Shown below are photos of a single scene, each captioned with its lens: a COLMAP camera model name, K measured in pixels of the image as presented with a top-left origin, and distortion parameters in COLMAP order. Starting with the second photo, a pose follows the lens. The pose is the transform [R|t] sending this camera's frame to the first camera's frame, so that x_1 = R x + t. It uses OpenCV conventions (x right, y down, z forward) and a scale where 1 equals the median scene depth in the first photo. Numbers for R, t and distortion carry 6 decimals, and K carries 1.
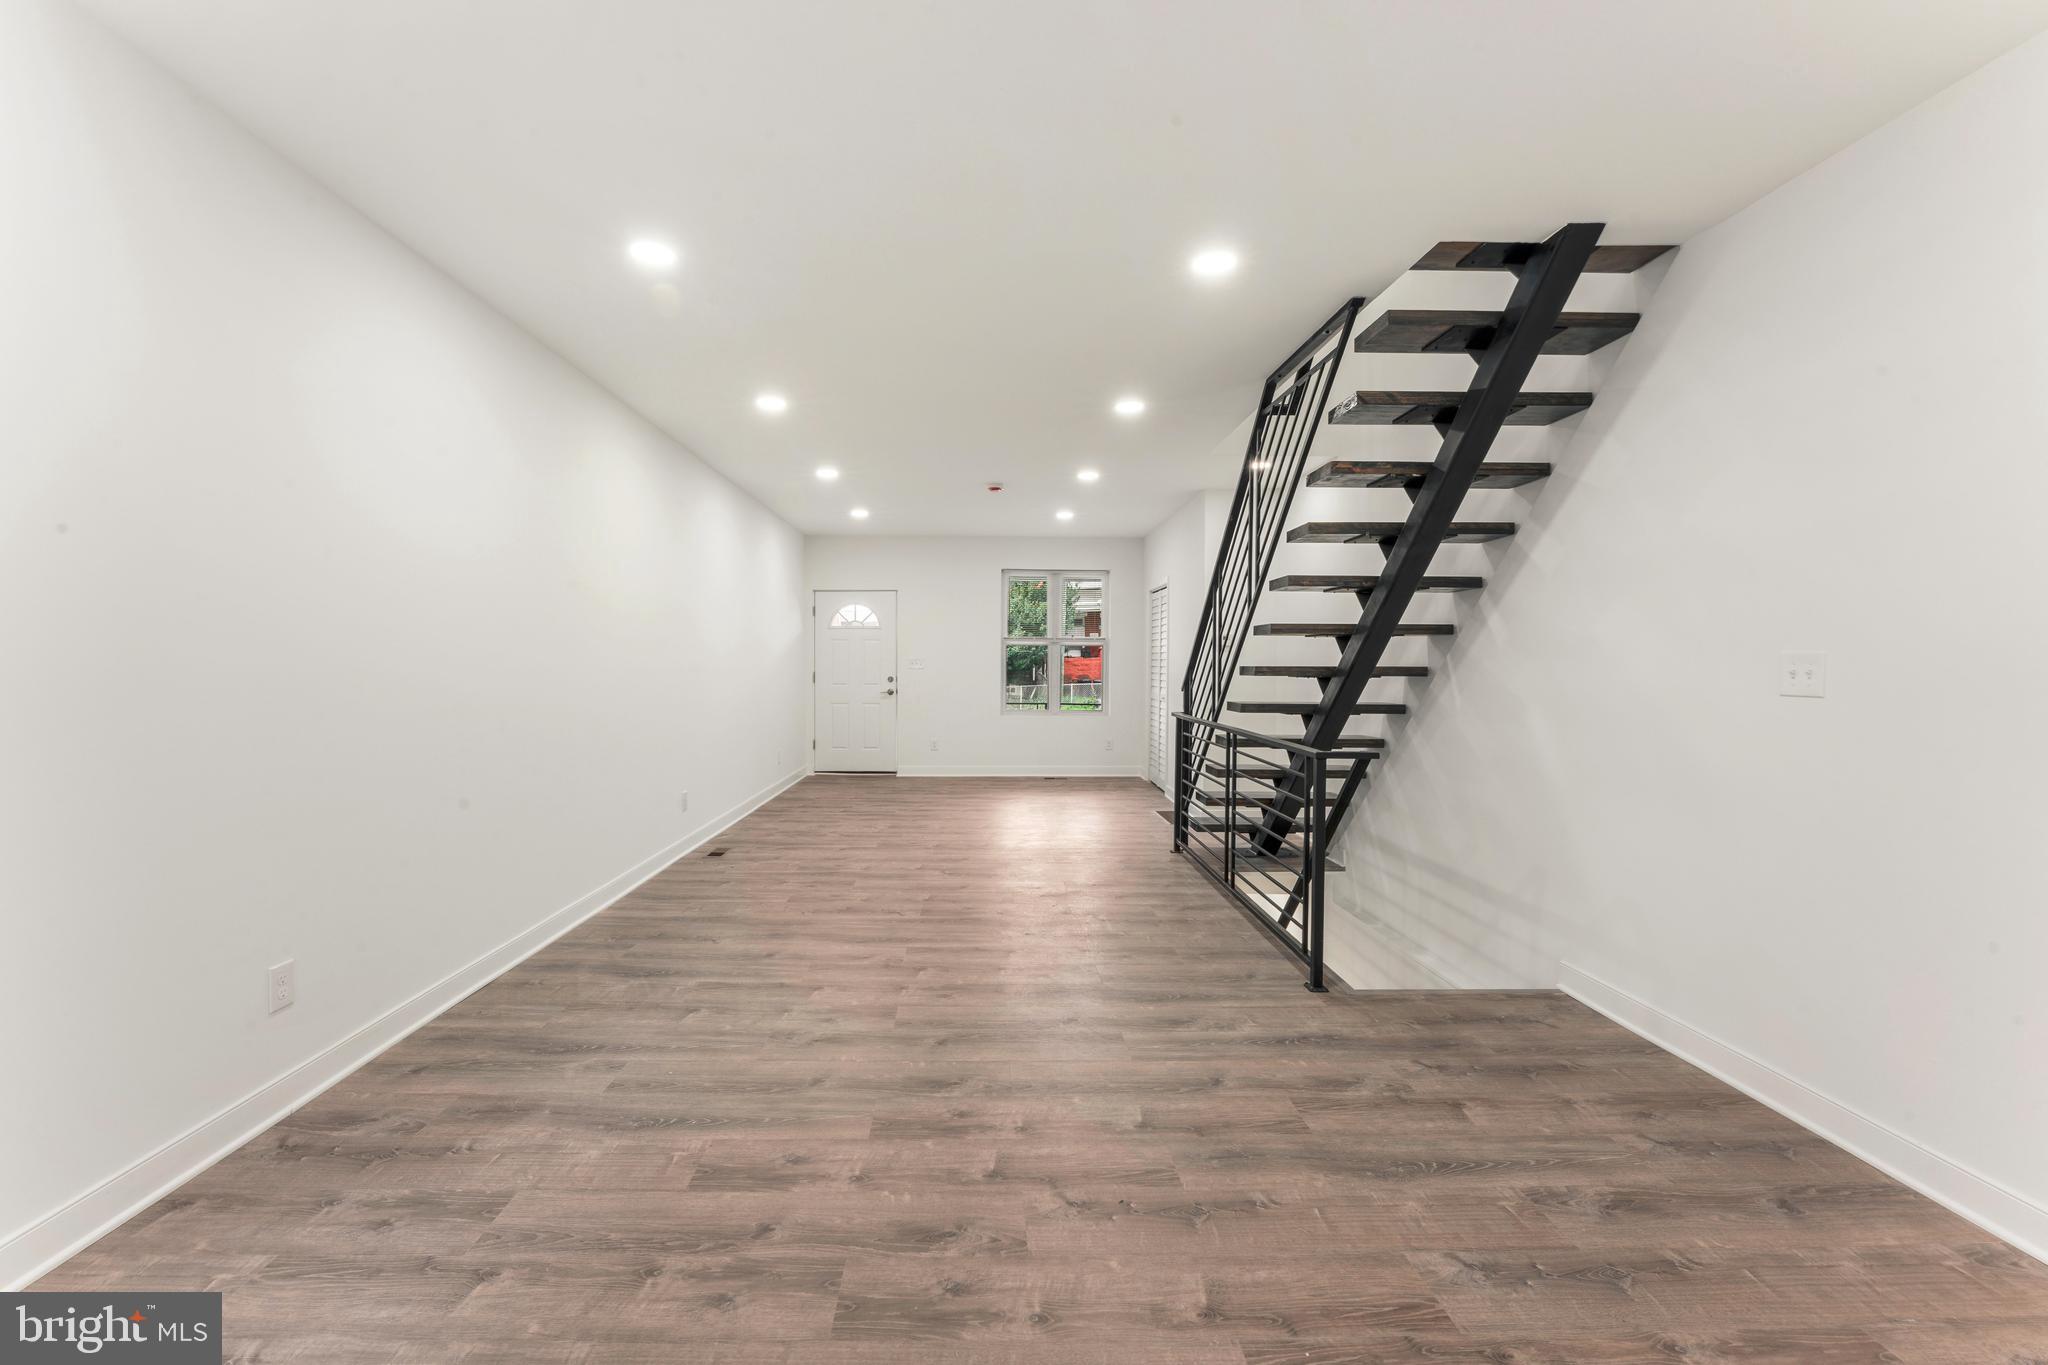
lens RADIAL K [[820.3, 0, 990.0], [0, 820.3, 675.2], [0, 0, 1]] dist [-0.000262, -0.001868]
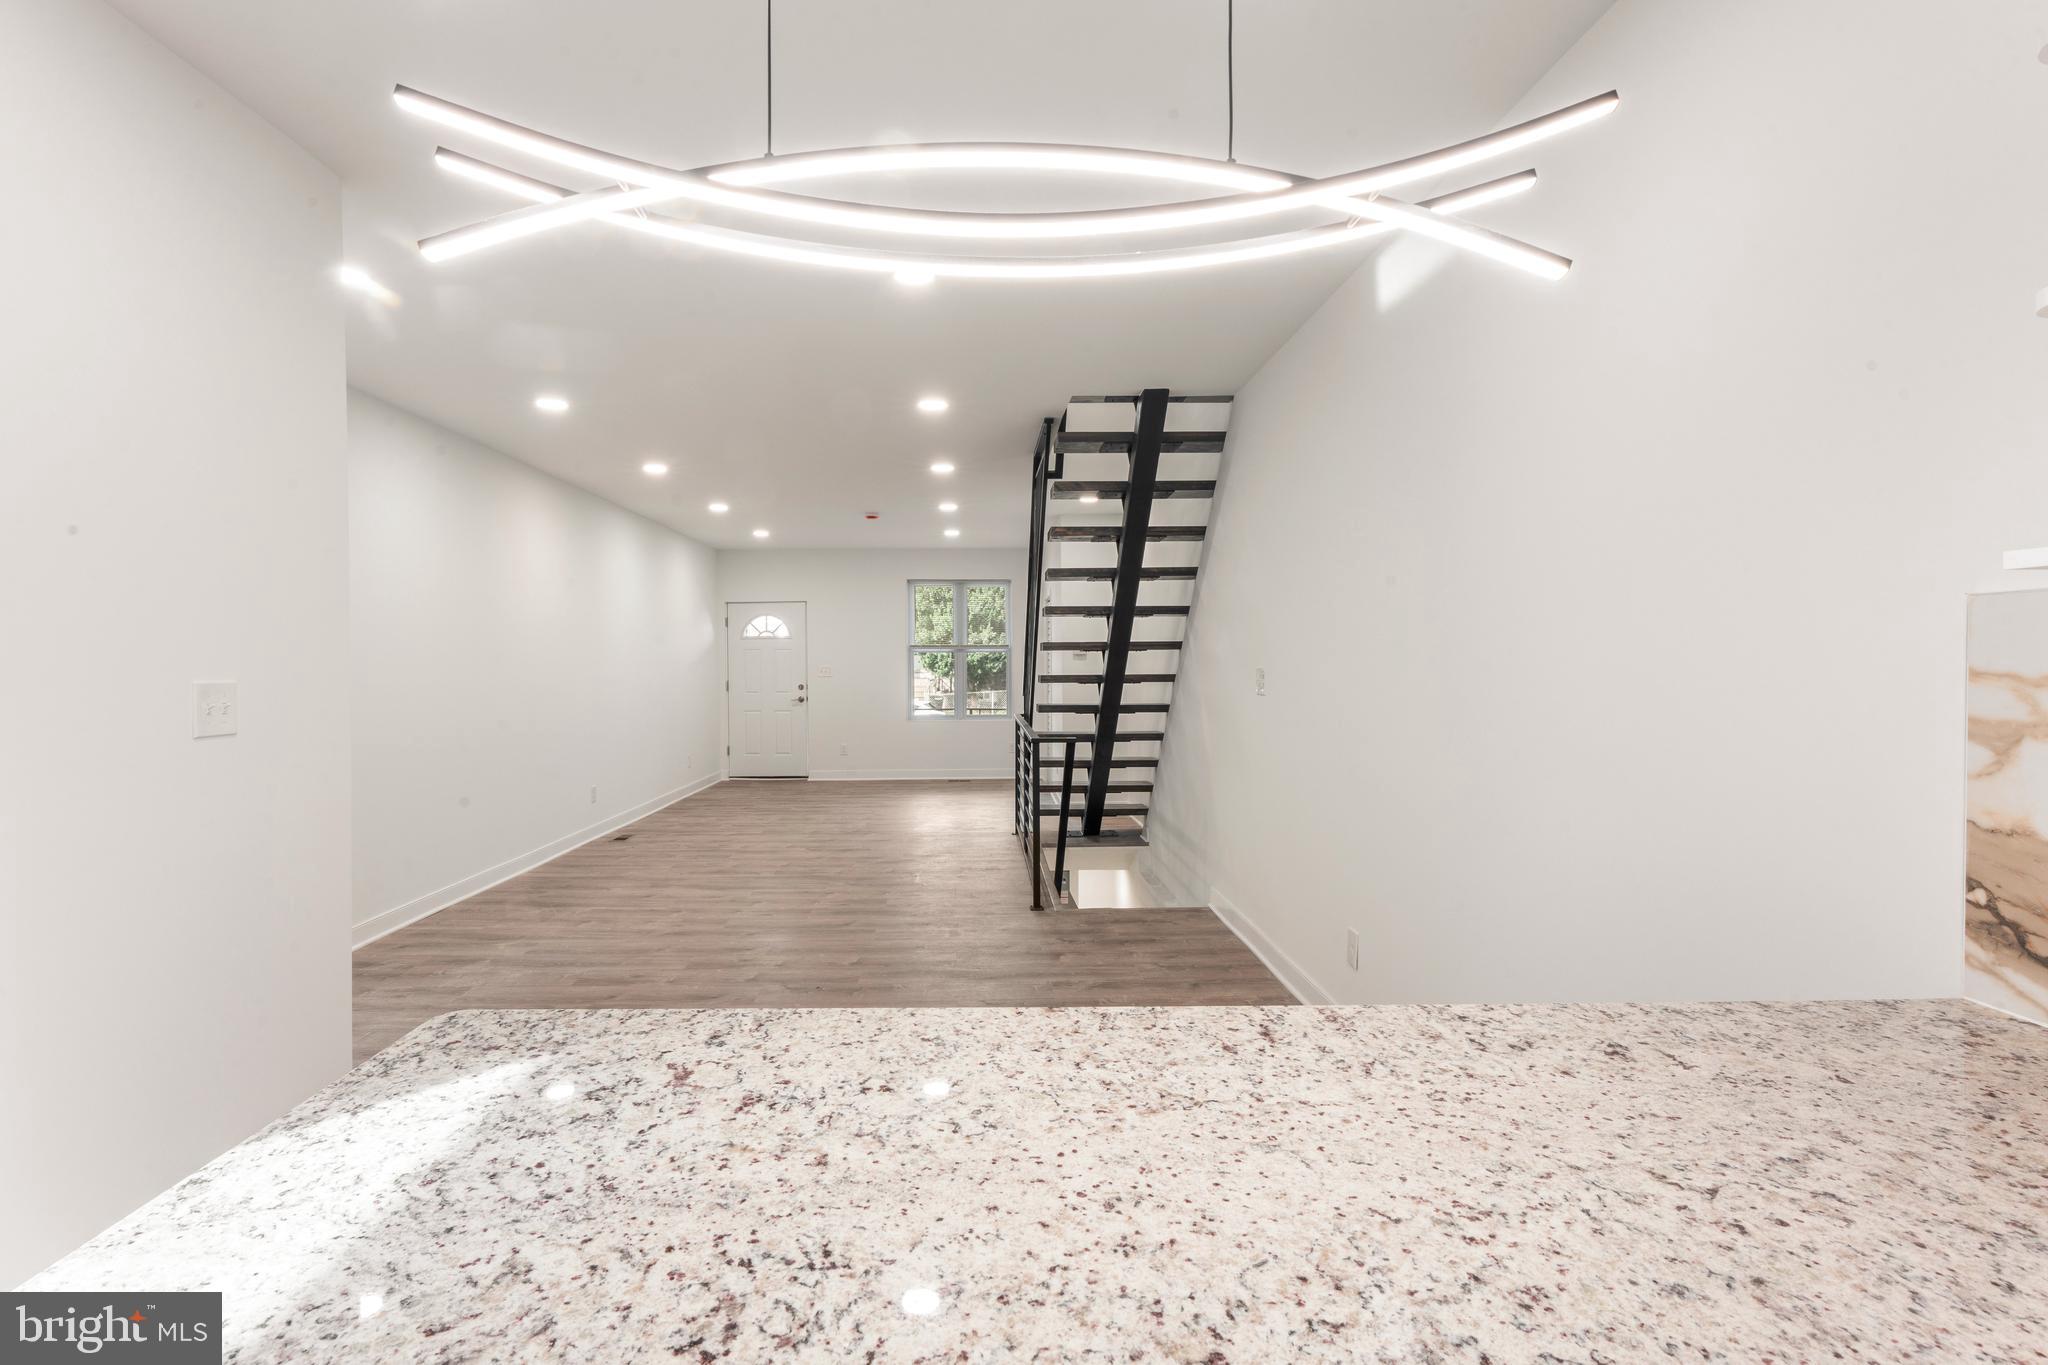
lens RADIAL K [[988.5, 0, 988.4], [0, 988.5, 672.4], [0, 0, 1]] dist [0.002144, -0.000606]
pose [[0.999926, -0.011066, -0.005022, 0.322397], [0.011039, 0.999924, -0.005459, -0.010005], [0.005082, 0.005403, 0.999972, -0.662010]]
